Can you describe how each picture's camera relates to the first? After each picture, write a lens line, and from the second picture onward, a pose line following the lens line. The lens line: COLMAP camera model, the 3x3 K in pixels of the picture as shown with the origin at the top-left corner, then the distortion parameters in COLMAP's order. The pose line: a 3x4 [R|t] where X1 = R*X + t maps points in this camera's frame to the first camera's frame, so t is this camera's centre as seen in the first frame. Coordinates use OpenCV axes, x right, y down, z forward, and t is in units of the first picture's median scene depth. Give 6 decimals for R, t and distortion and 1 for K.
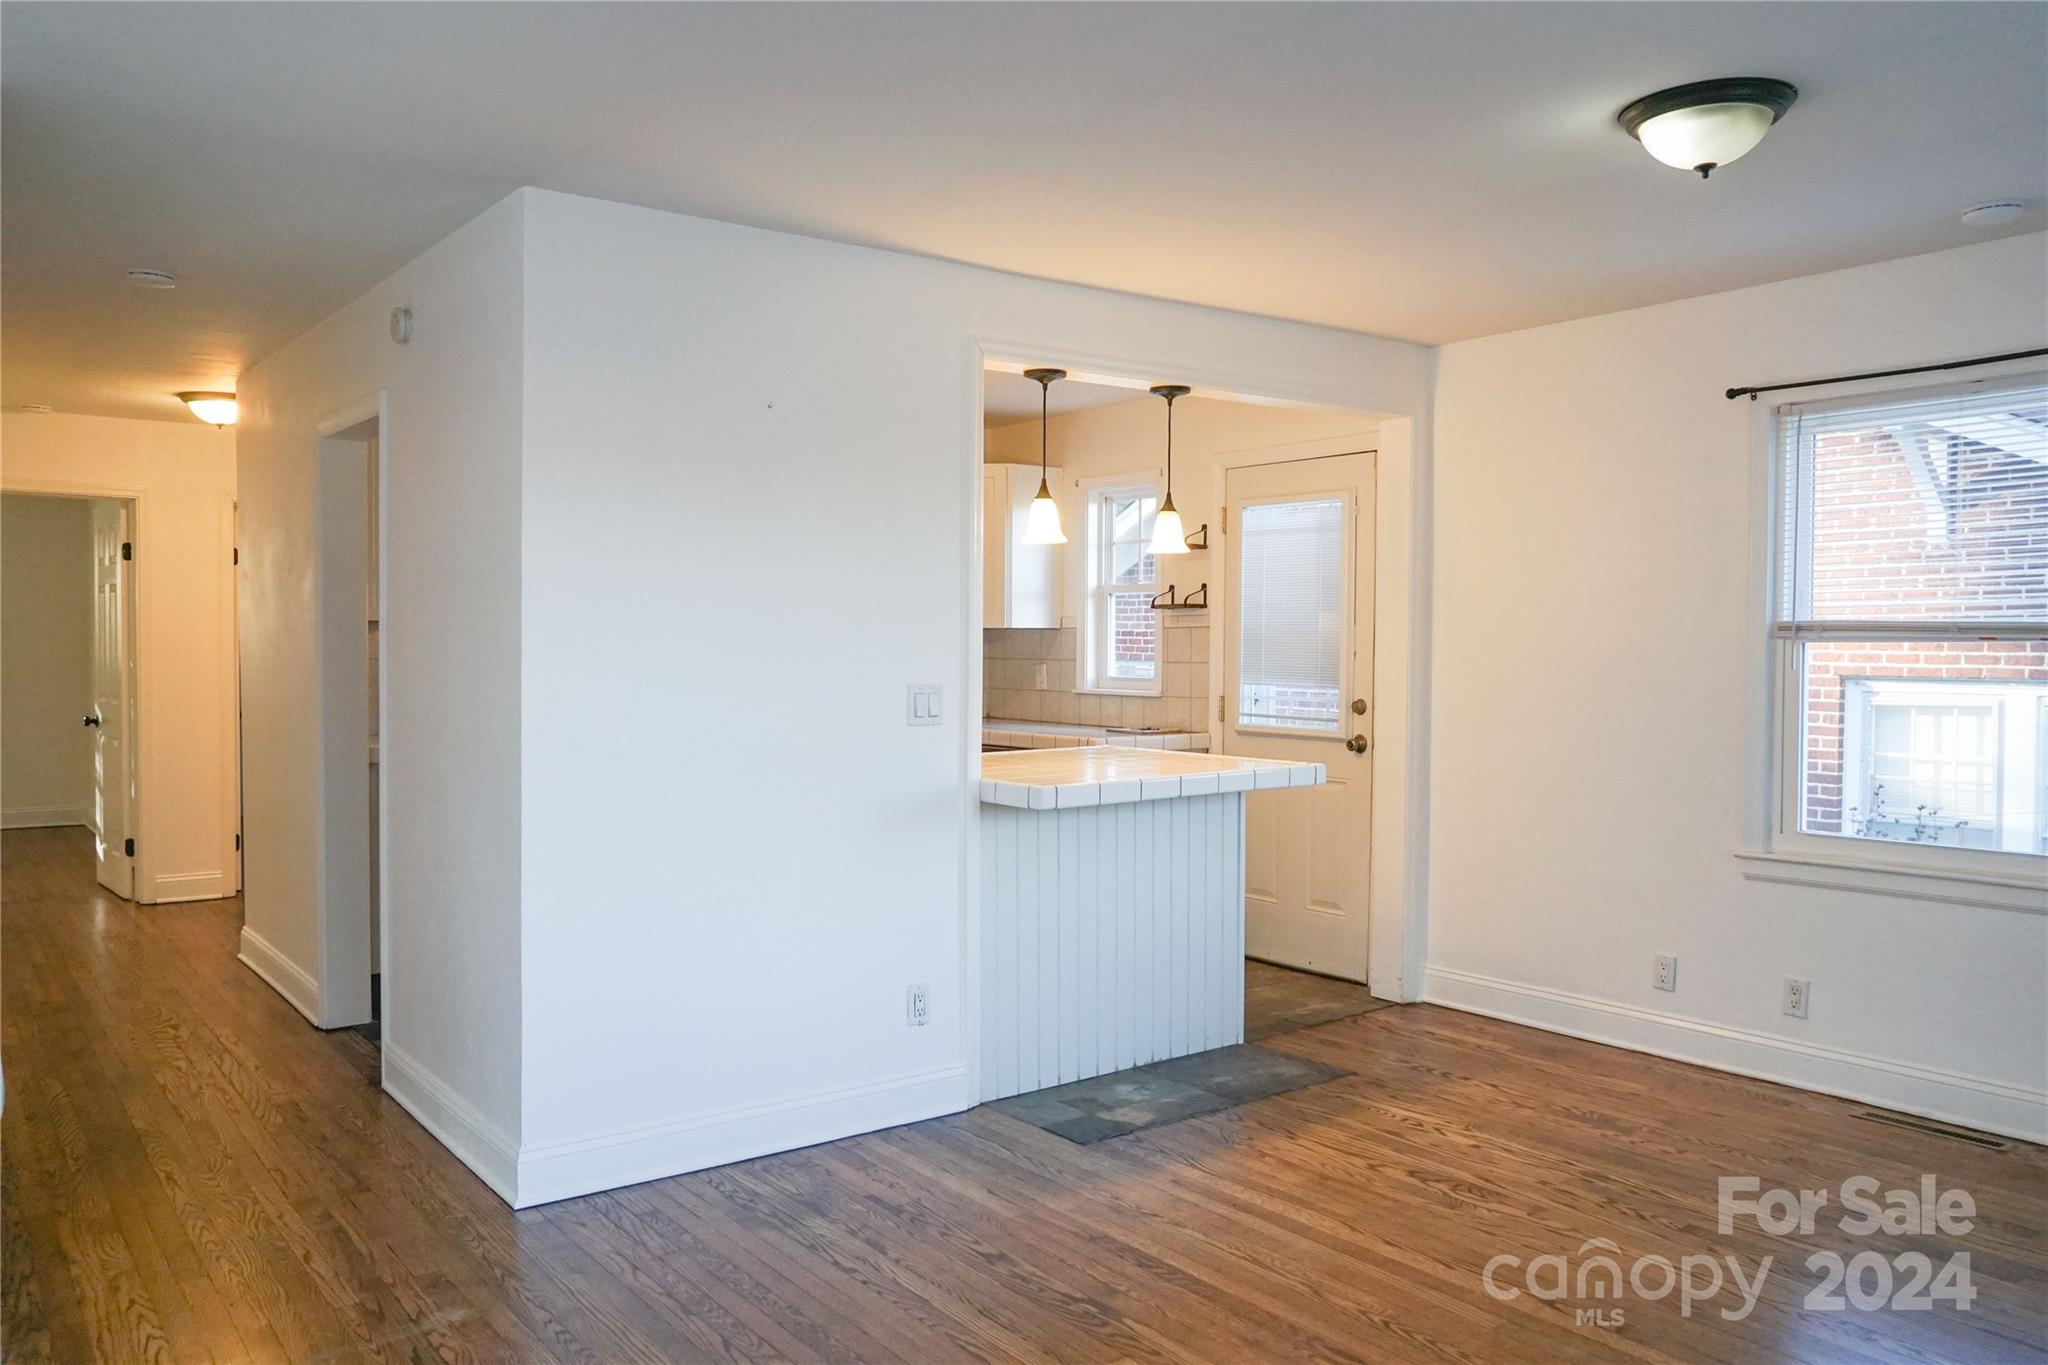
lens RADIAL K [[1546.7, 0, 1030.2], [0, 1546.7, 726.9], [0, 0, 1]] dist [-0.009552, 0.004149]
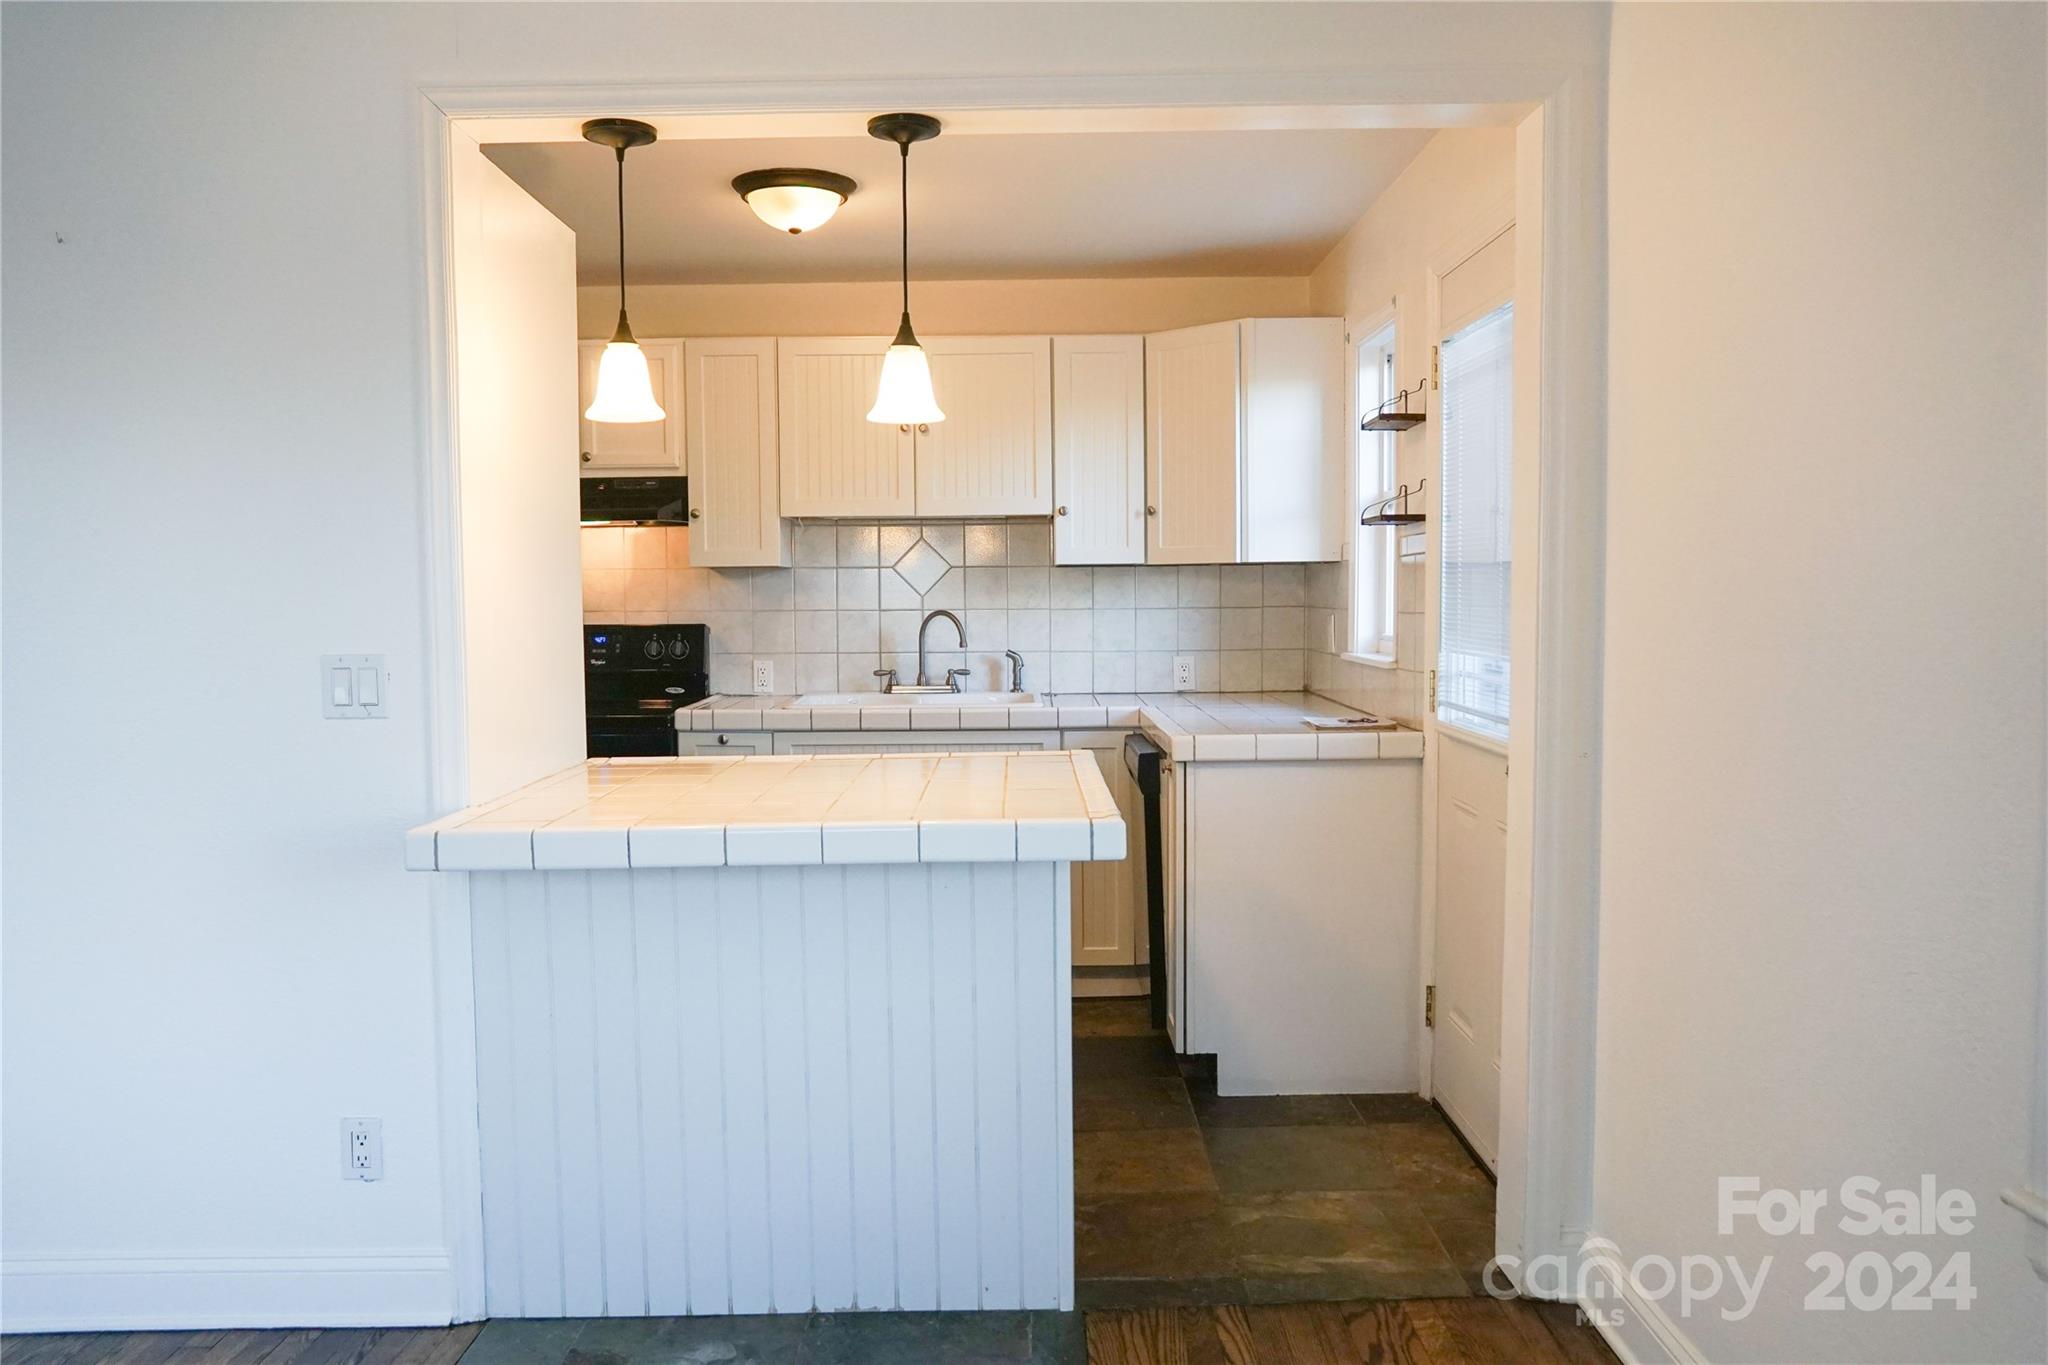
lens RADIAL K [[1546.7, 0, 1030.2], [0, 1546.7, 726.9], [0, 0, 1]] dist [-0.009552, 0.004149]
pose [[0.802381, 0.049505, -0.594755, 0.422569], [-0.027213, 0.998552, 0.046402, -0.027395], [0.596191, -0.021047, 0.802567, 0.525108]]
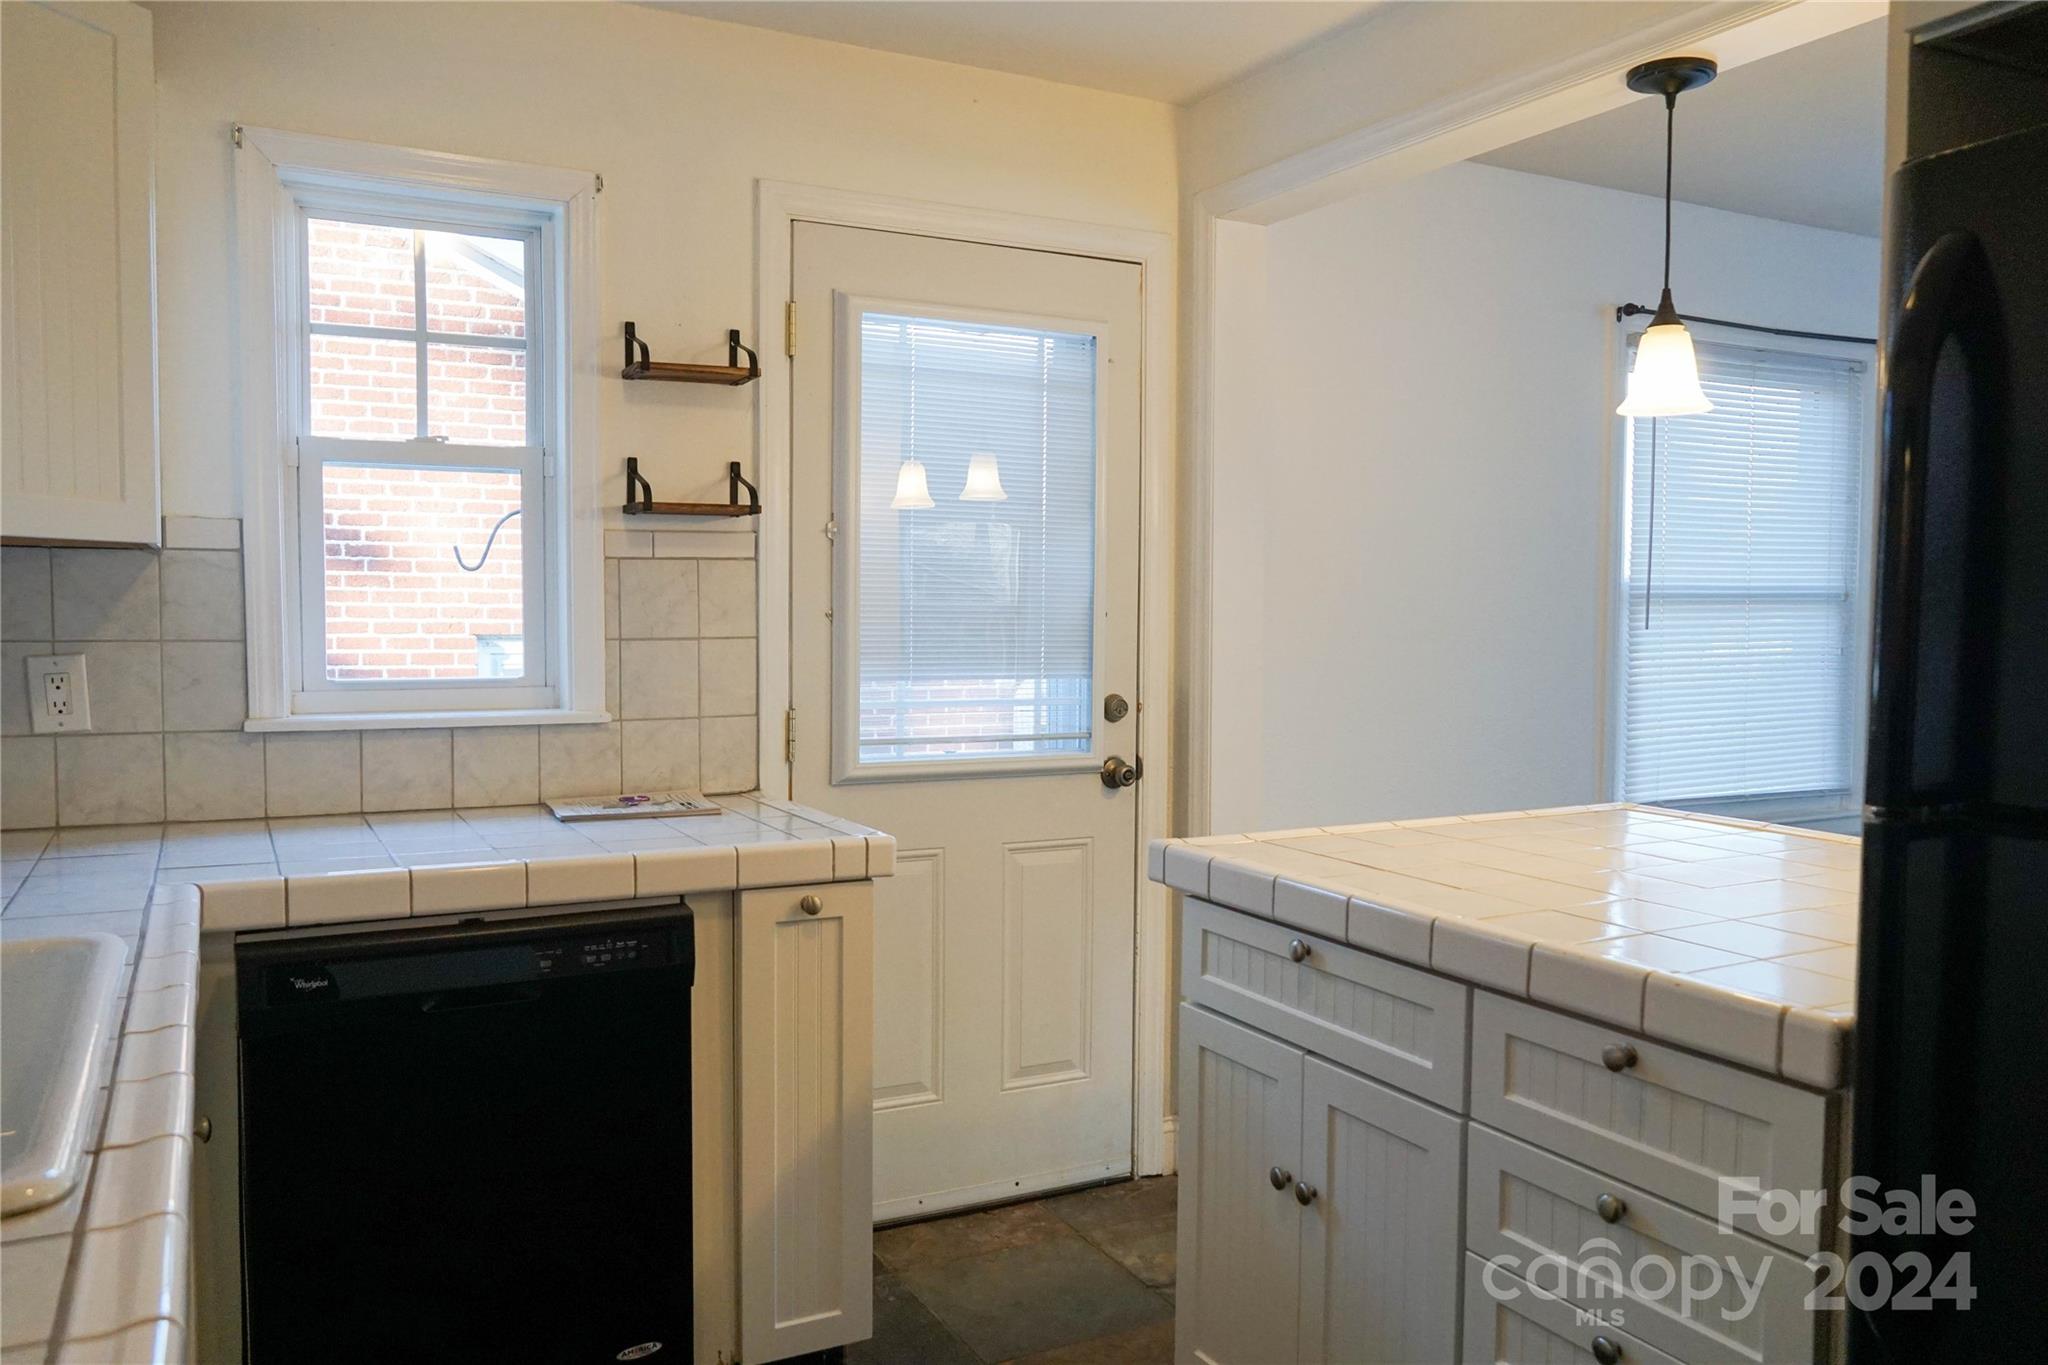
lens RADIAL K [[1523.1, 0, 1029.5], [0, 1523.1, 674.8], [0, 0, 1]] dist [-0.015265, -0.003208]
pose [[0.158647, -0.049023, 0.986117, -0.378730], [0.049319, 0.997913, 0.041675, -0.054948], [-0.986103, 0.042022, 0.160734, 1.024743]]
